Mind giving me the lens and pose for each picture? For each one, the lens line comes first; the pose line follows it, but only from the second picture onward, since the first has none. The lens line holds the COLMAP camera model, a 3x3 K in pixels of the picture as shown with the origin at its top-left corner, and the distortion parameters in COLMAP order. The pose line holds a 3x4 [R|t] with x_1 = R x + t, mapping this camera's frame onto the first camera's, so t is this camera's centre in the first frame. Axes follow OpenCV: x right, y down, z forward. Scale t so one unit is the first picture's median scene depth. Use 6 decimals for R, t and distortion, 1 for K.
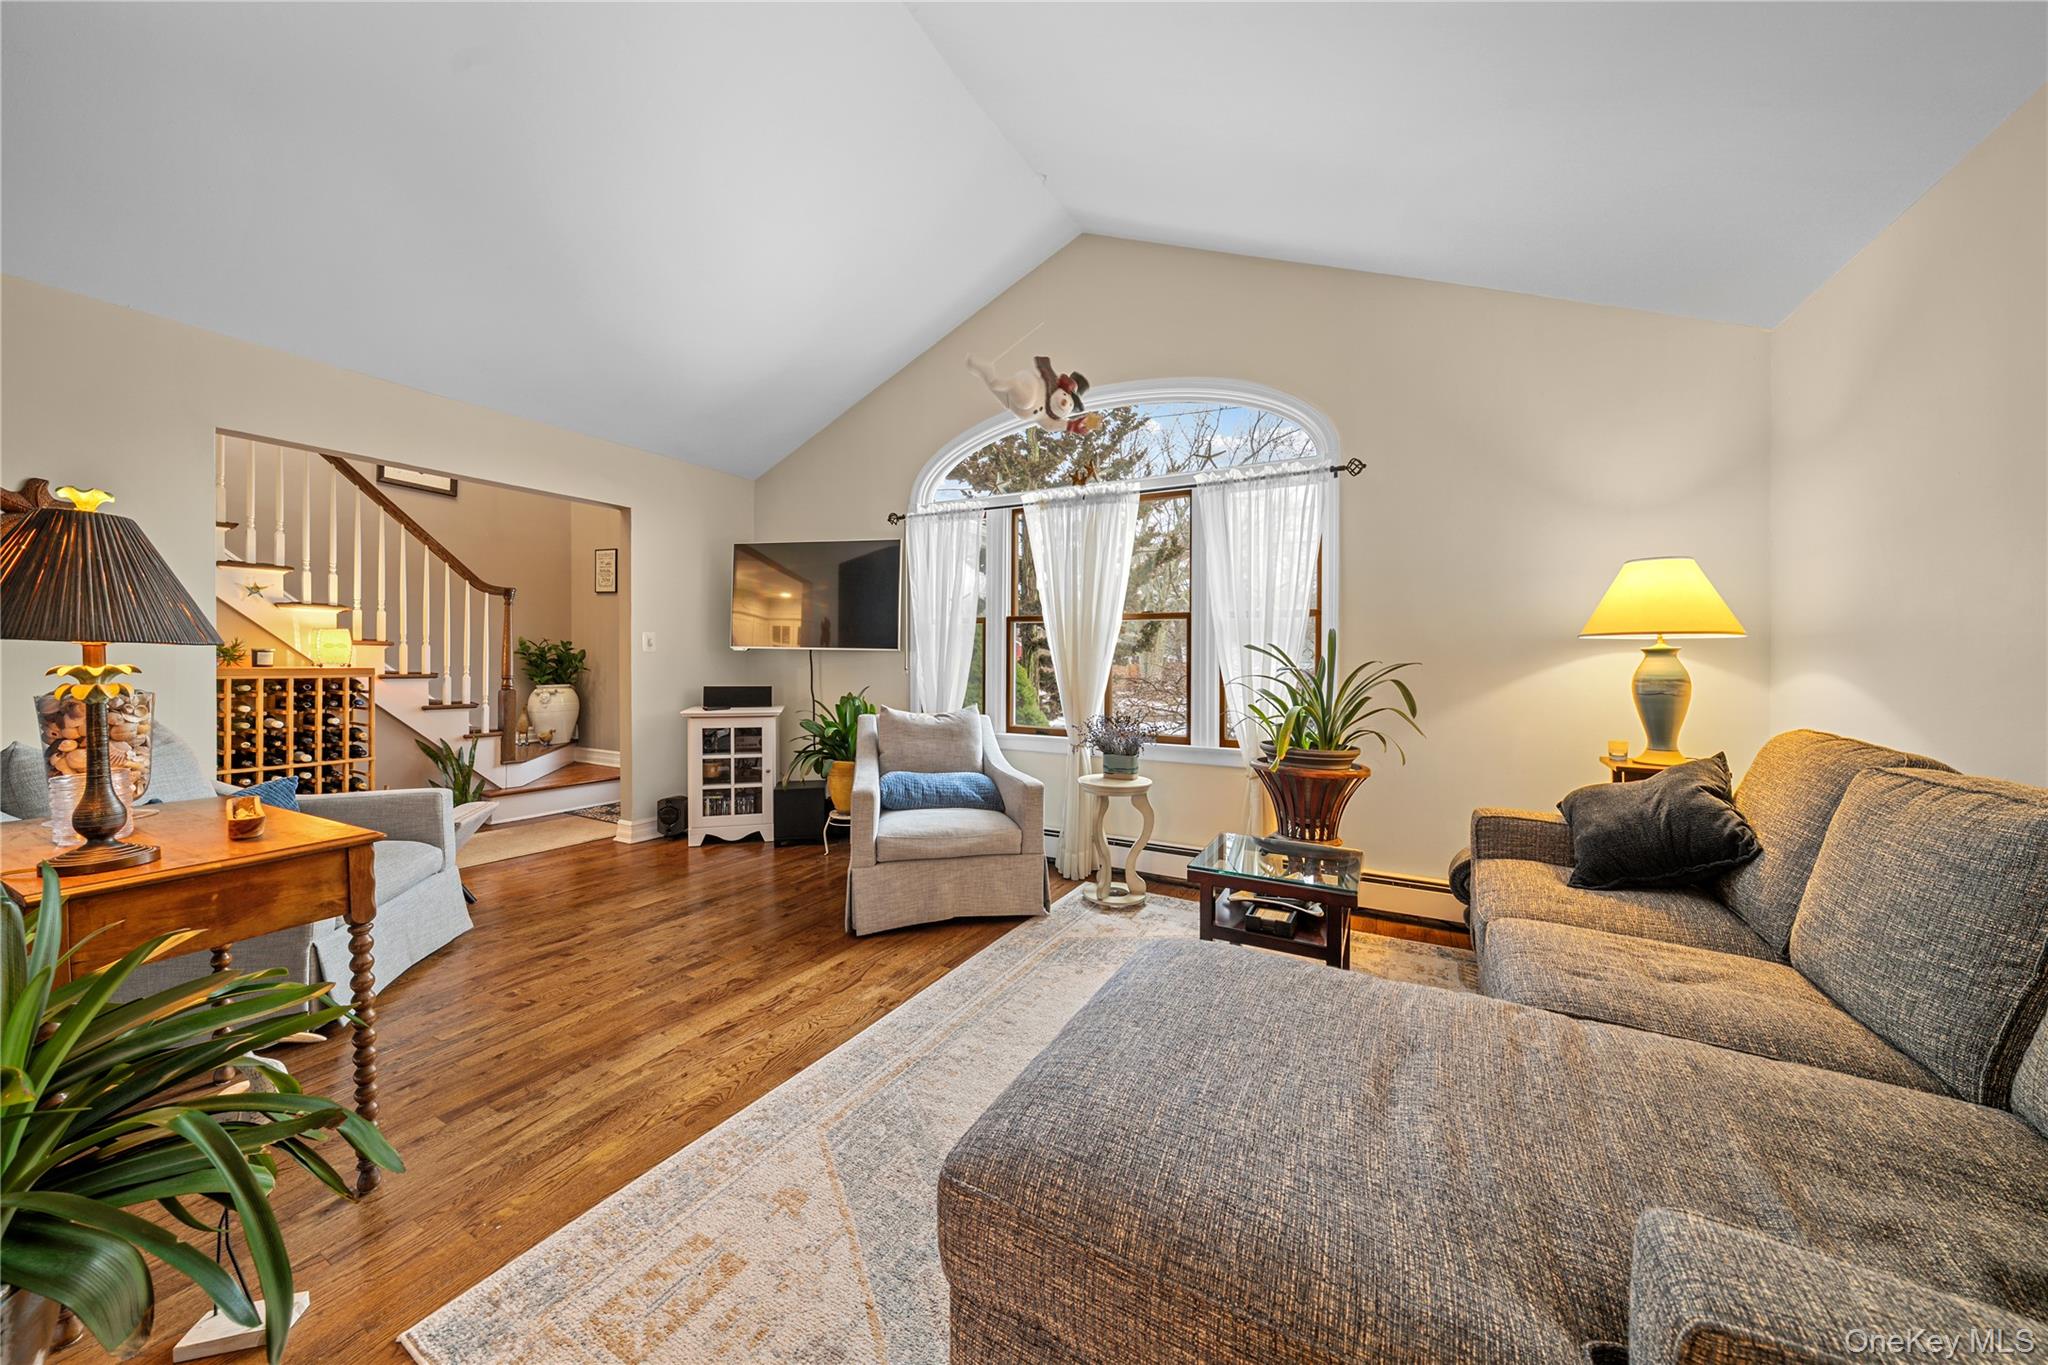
lens RADIAL K [[695.3, 0, 1035.2], [0, 695.3, 677.4], [0, 0, 1]] dist [-0.002285, 0.000012]
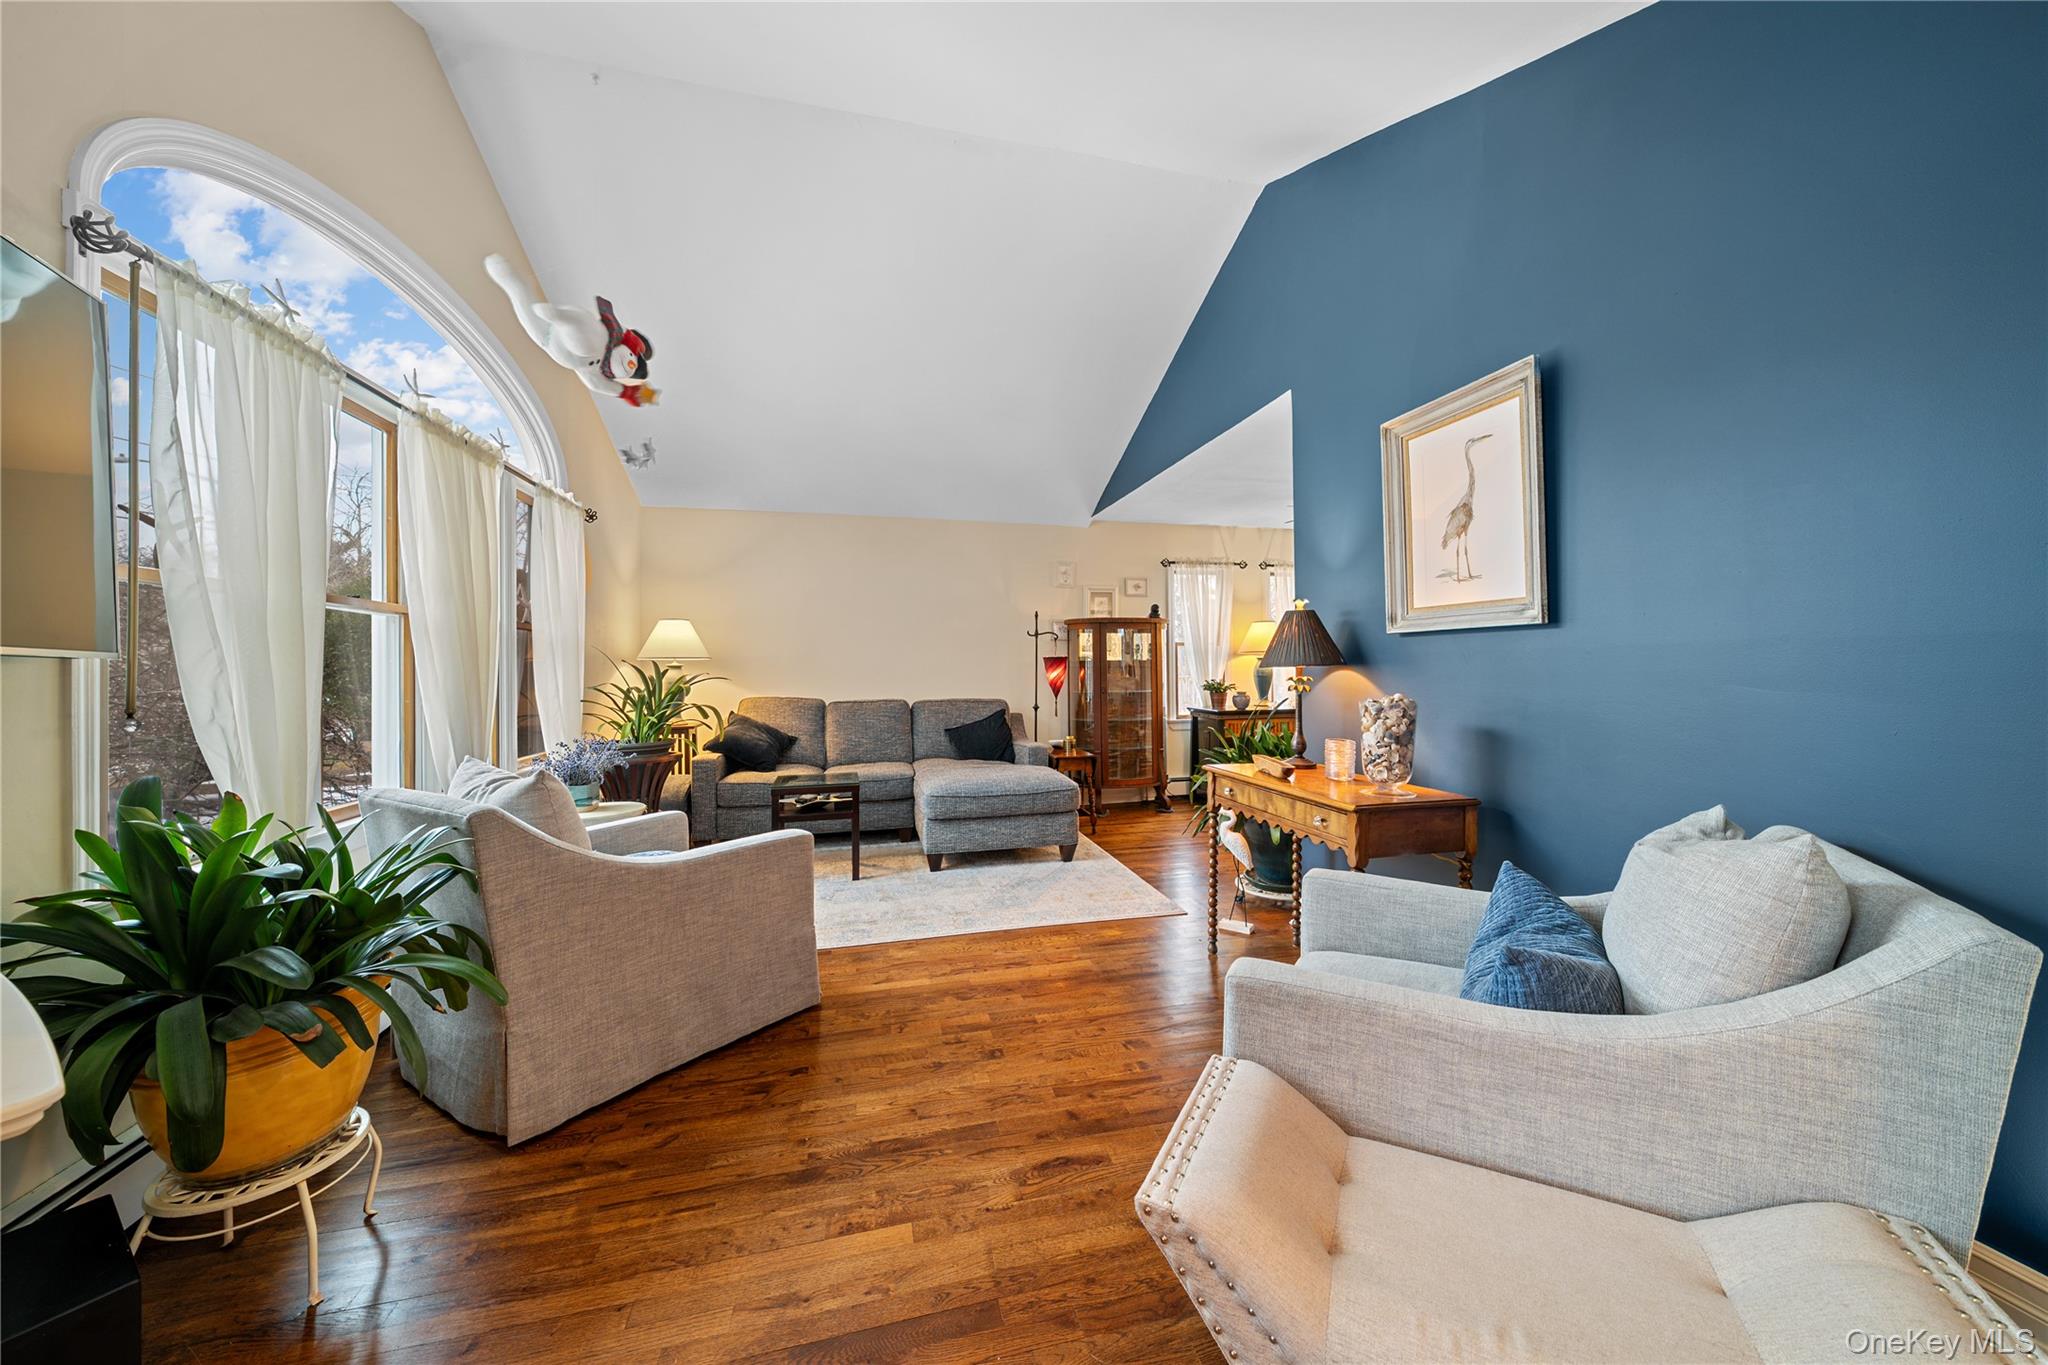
lens RADIAL K [[695.3, 0, 1021.7], [0, 695.3, 663.1], [0, 0, 1]] dist [-0.002285, 0.000012]
pose [[-0.651667, 0.001685, 0.758503, -1.217744], [0.022128, 0.999614, 0.016791, -0.058387], [-0.758182, 0.027726, -0.651453, 1.541830]]
